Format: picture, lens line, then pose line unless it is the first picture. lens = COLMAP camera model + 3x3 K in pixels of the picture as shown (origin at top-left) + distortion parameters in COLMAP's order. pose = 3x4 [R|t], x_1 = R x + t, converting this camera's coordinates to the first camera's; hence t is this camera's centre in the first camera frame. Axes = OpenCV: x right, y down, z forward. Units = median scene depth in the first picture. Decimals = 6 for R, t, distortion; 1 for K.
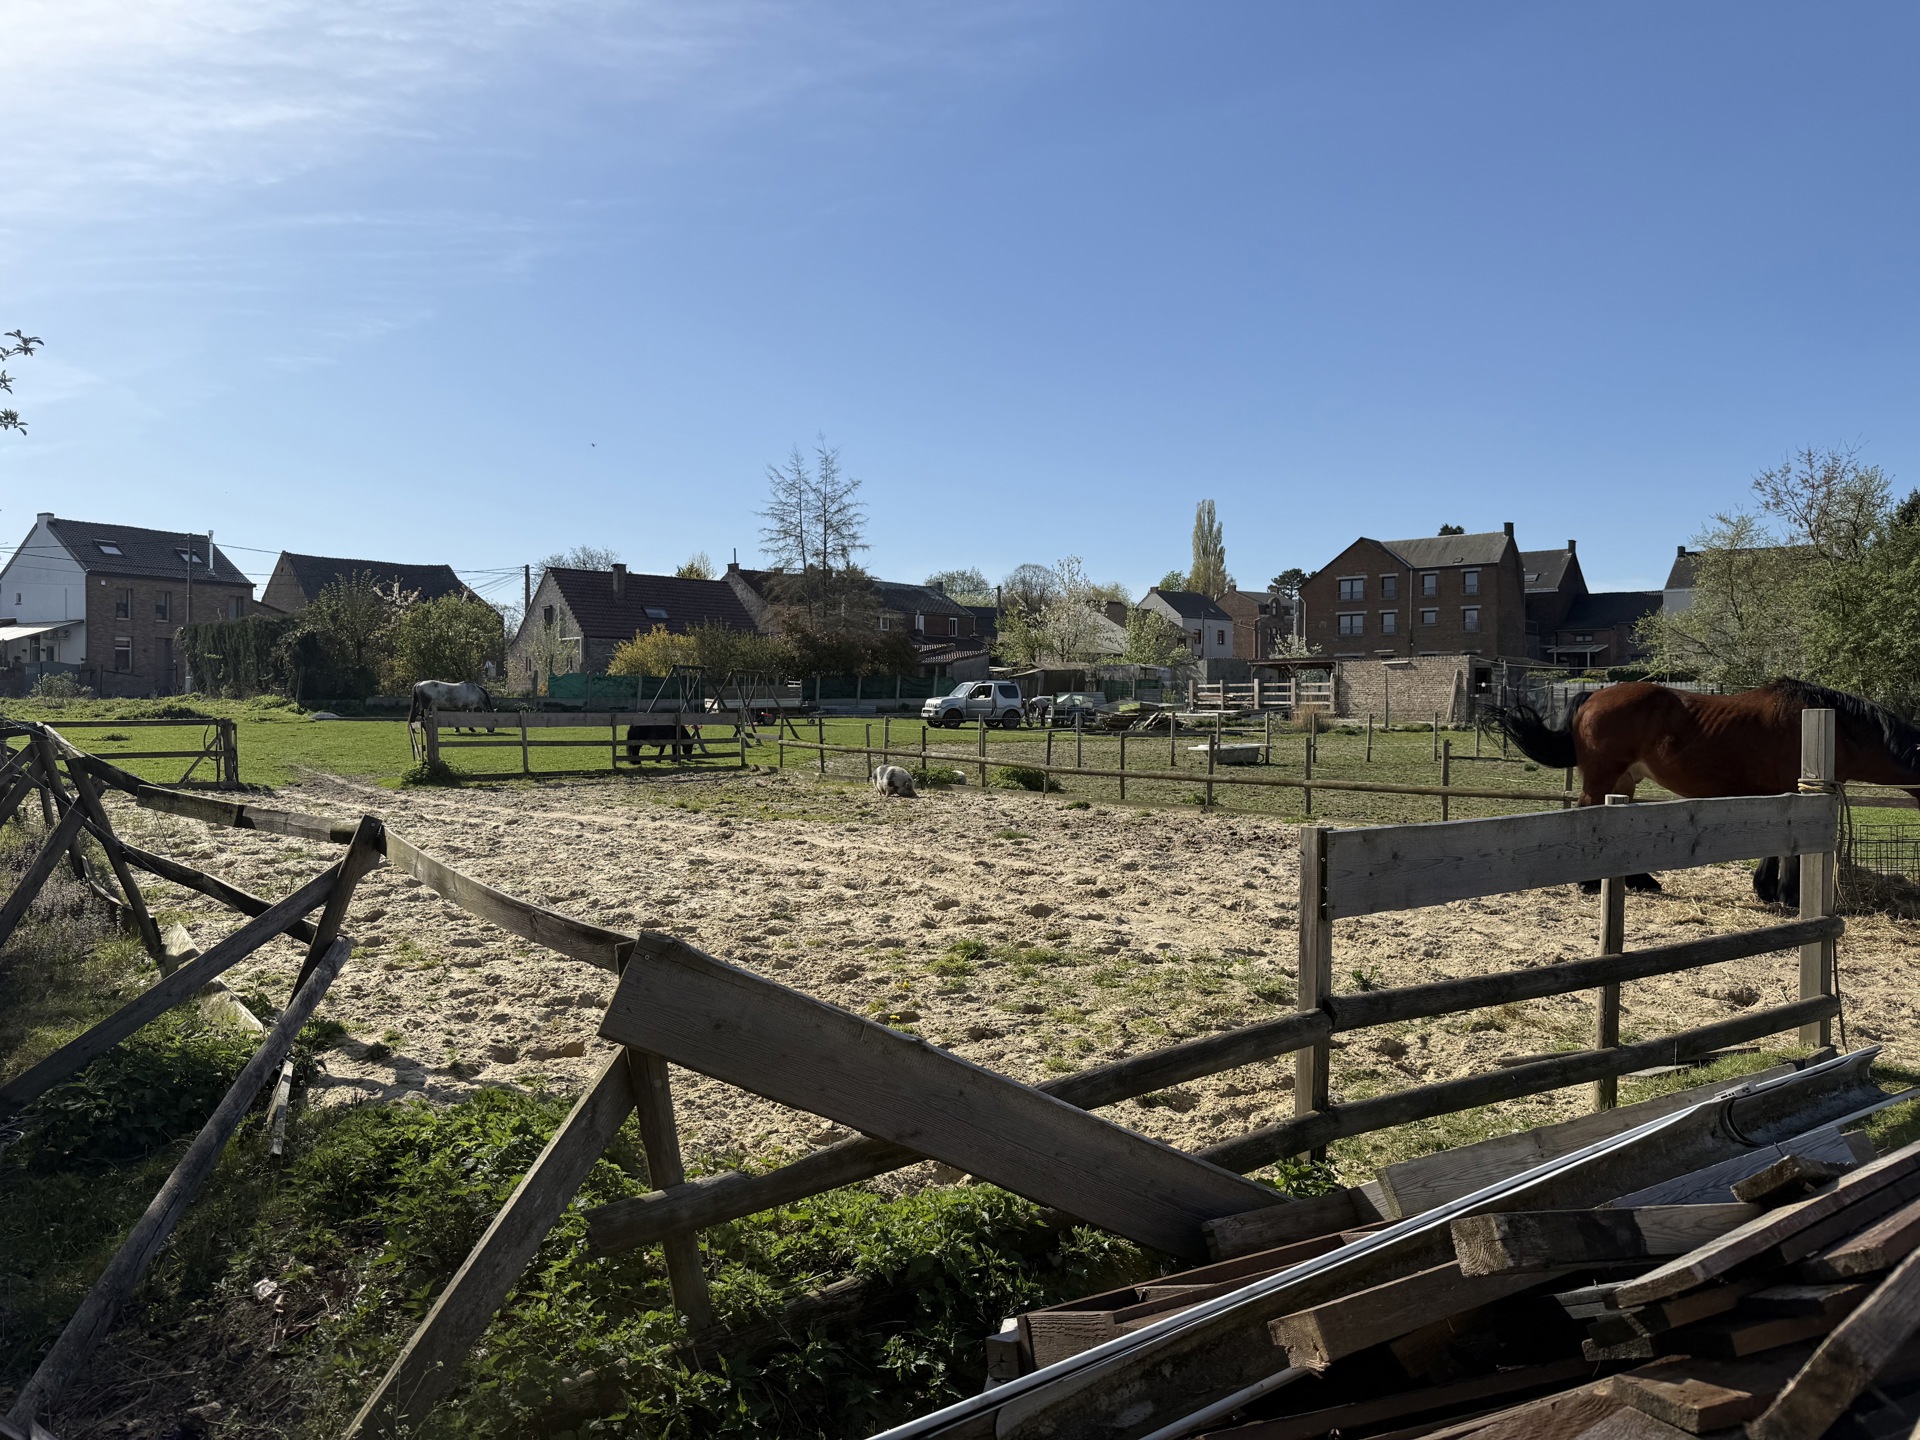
lens RADIAL K [[1355.5, 0, 968.8], [0, 1355.5, 703.2], [0, 0, 1]] dist [0.025179, -0.029906]
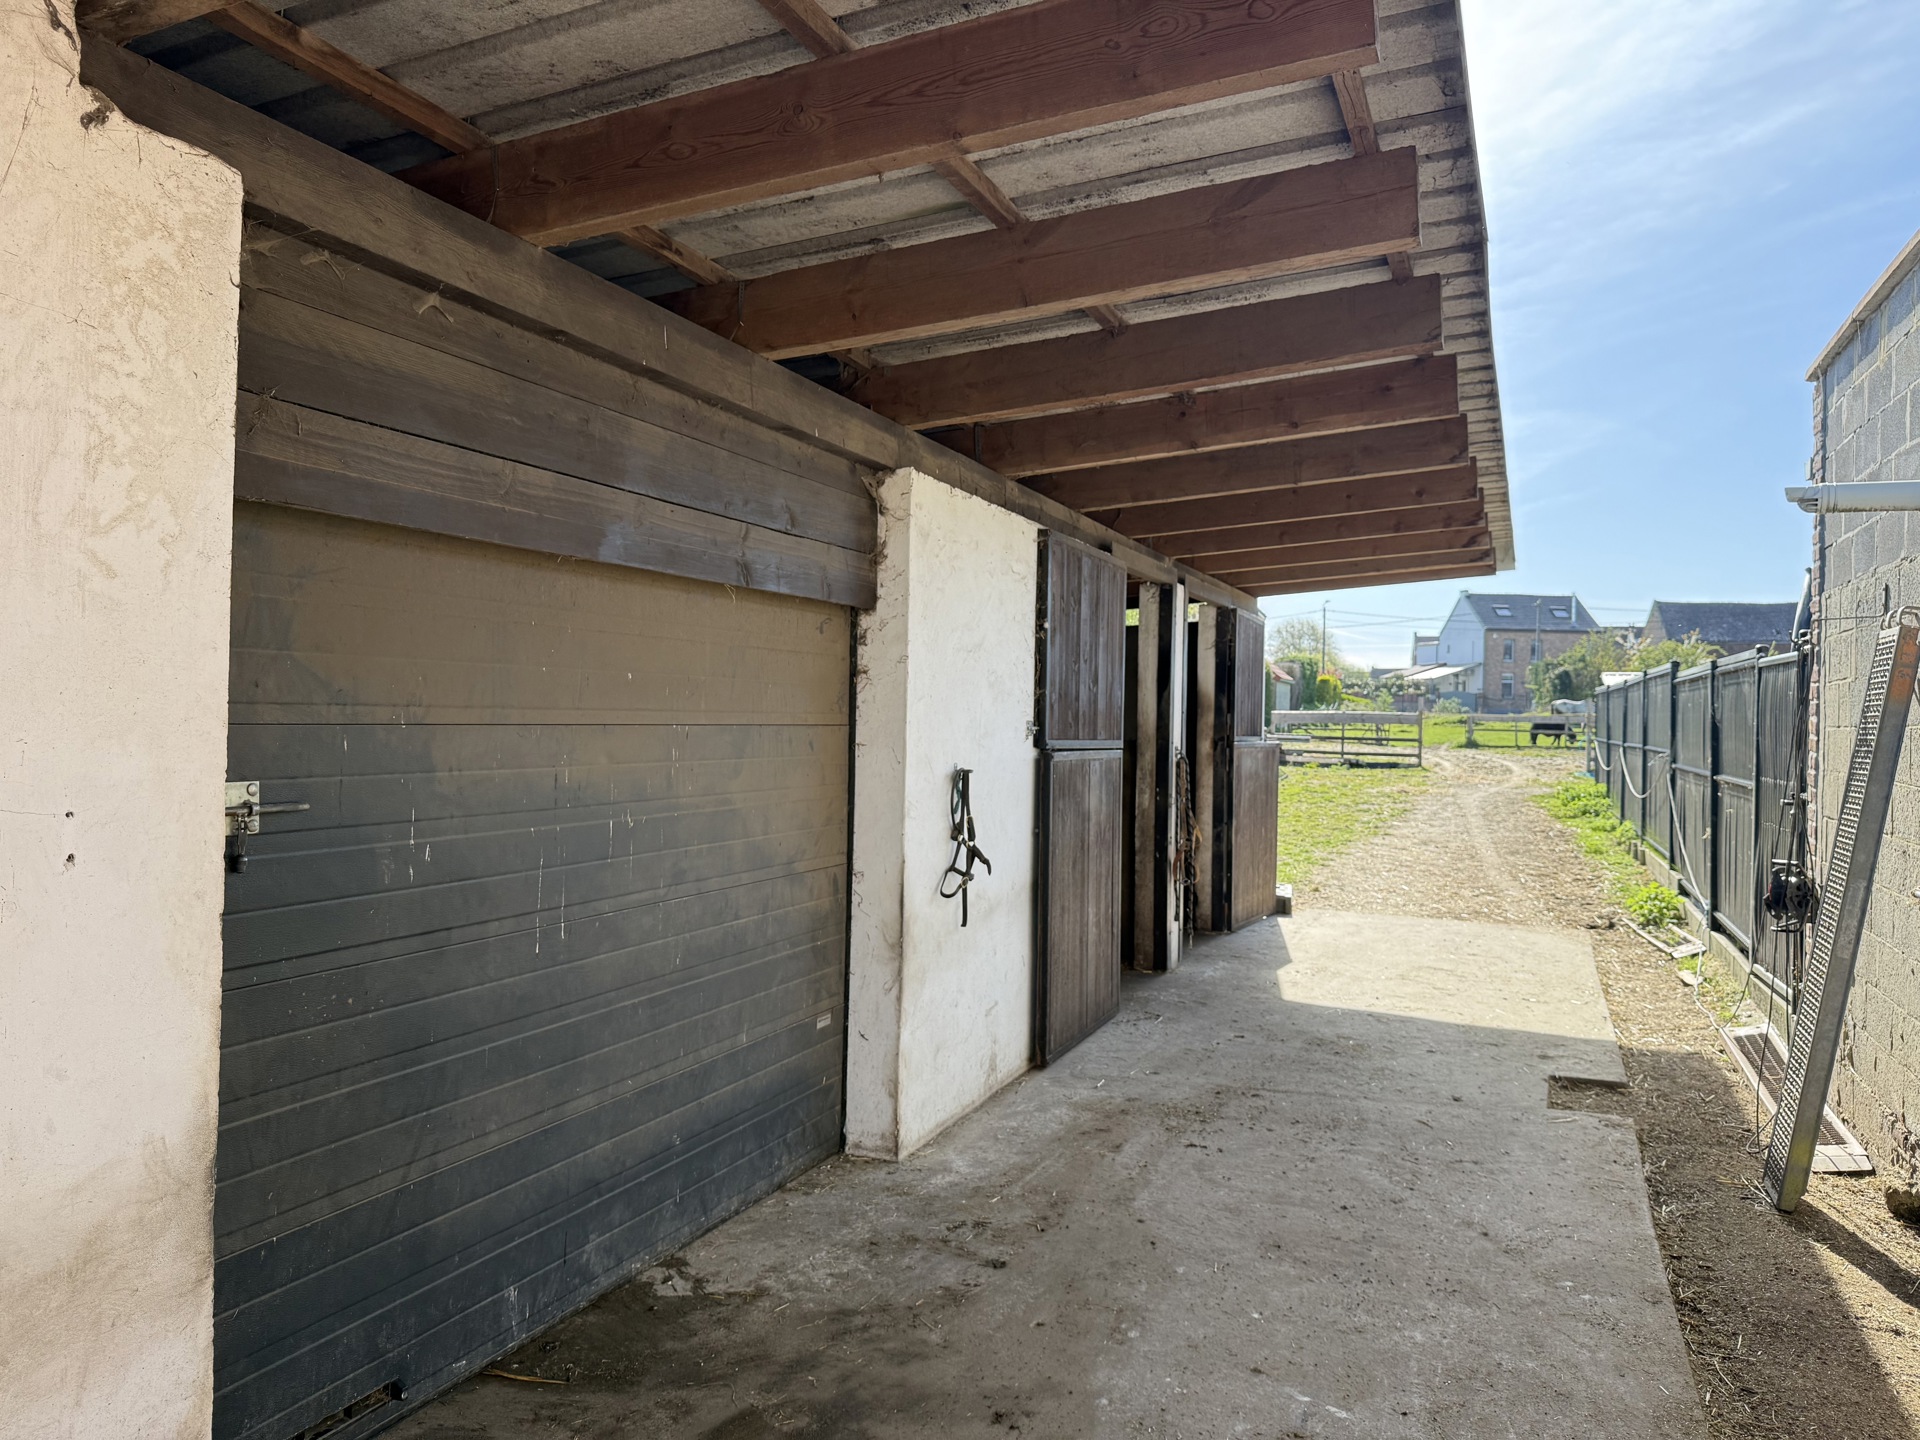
lens RADIAL K [[1355.5, 0, 922.8], [0, 1355.5, 706.2], [0, 0, 1]] dist [0.025179, -0.029906]
pose [[0.506201, -0.006975, -0.862388, 0.299153], [-0.006621, 0.999906, -0.011974, 0.006681], [0.862390, 0.011771, 0.506107, -0.247719]]
